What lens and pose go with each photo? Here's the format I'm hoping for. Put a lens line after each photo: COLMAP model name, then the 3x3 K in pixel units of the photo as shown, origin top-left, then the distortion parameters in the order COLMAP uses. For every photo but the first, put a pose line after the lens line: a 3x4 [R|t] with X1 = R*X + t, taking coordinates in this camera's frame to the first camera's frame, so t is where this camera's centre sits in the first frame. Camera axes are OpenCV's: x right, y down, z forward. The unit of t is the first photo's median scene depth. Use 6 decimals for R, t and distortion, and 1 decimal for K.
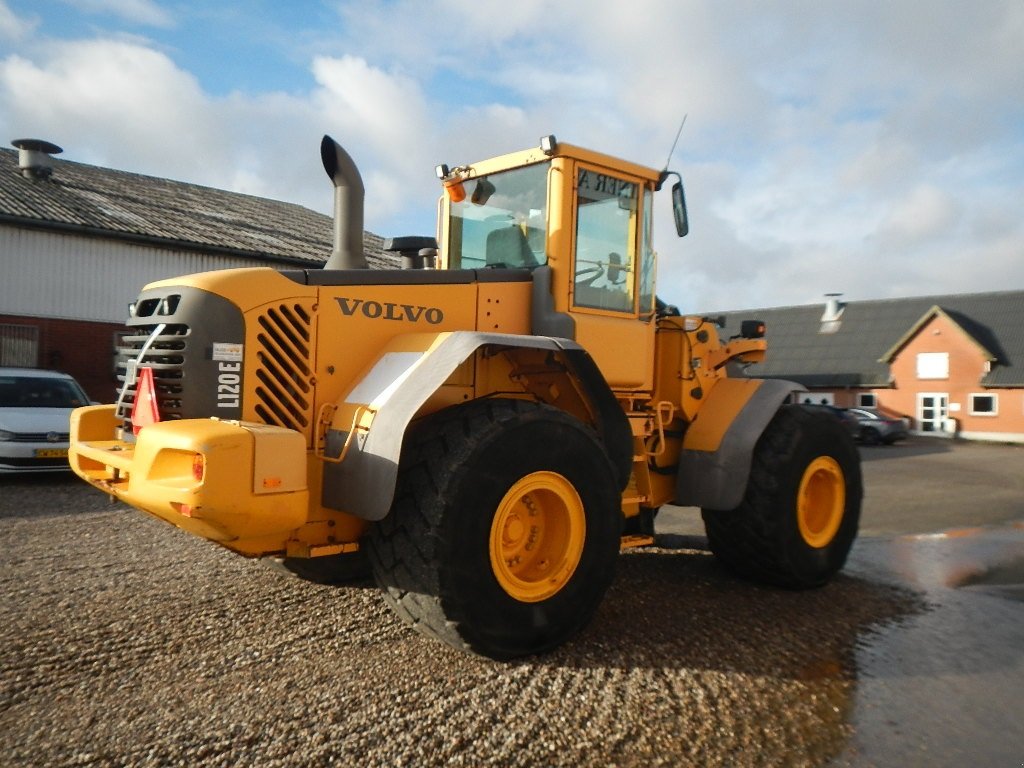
lens RADIAL K [[851.3, 0, 513.2], [0, 851.3, 386.3], [0, 0, 1]] dist [0.002982, -0.010610]
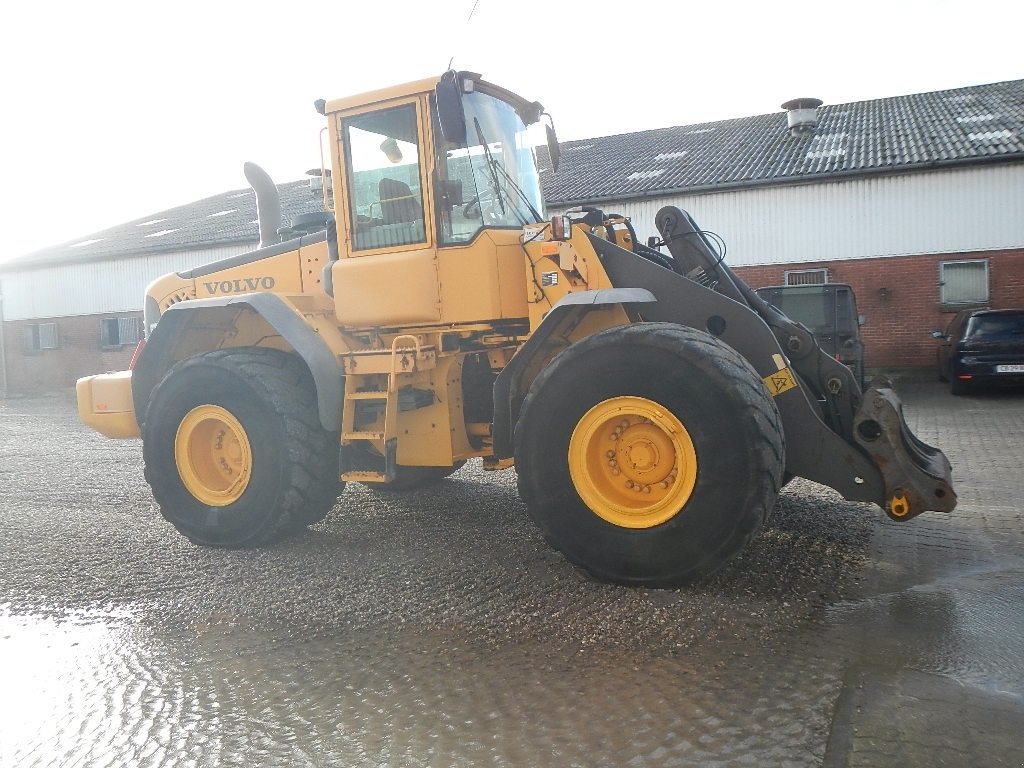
lens RADIAL K [[850.5, 0, 512.0], [0, 850.5, 384.0], [0, 0, 1]] dist [0.000324, -0.003127]
pose [[0.365842, 0.001279, -0.930676, 1.396216], [0.072989, 0.996880, 0.030062, 0.065499], [0.927811, -0.078927, 0.364607, 0.974986]]
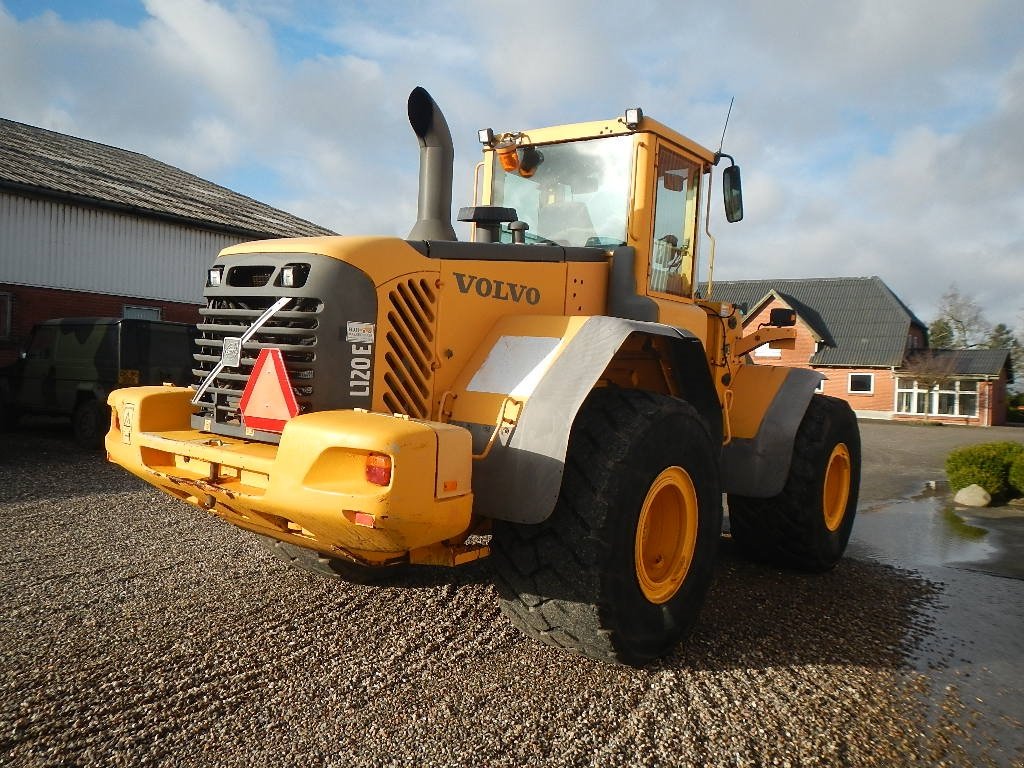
lens RADIAL K [[850.5, 0, 512.0], [0, 850.5, 384.0], [0, 0, 1]] dist [0.000324, -0.003127]
pose [[0.978963, 0.015540, 0.203447, -0.340044], [-0.022095, 0.999306, 0.029990, -0.016258], [-0.202840, -0.033854, 0.978626, 0.113312]]
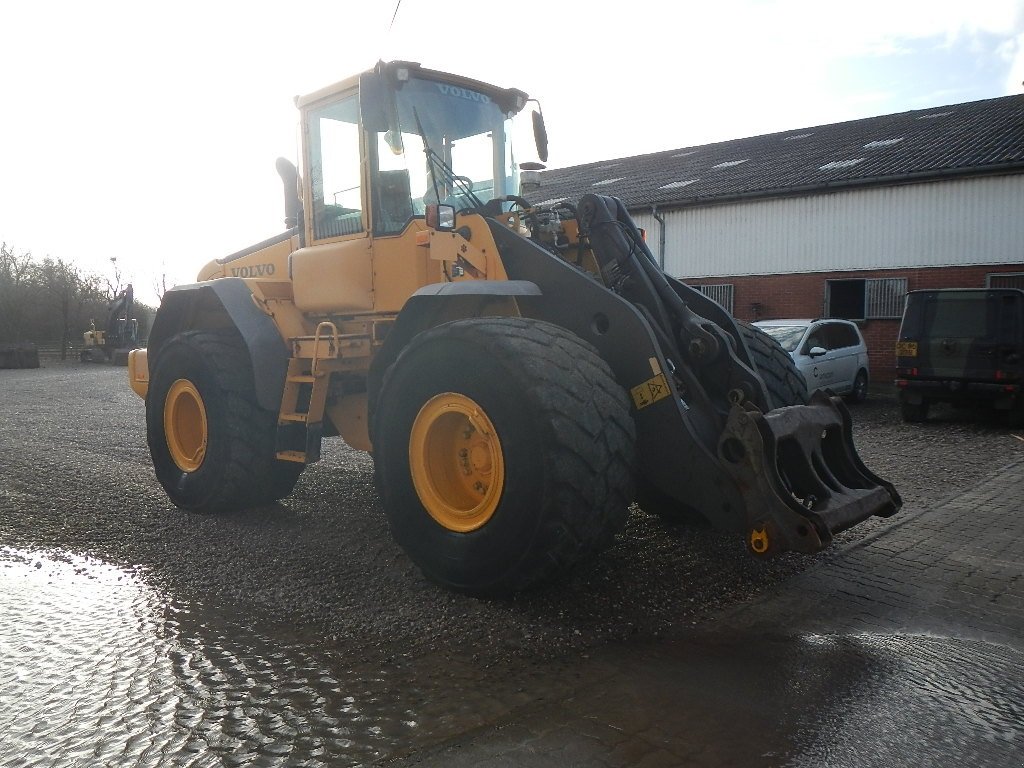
lens RADIAL K [[850.5, 0, 512.0], [0, 850.5, 384.0], [0, 0, 1]] dist [0.000324, -0.003127]
pose [[0.070525, 0.019119, -0.997327, 1.470359], [0.019201, 0.999605, 0.020521, 0.091676], [0.997325, -0.020597, 0.070130, 1.455963]]
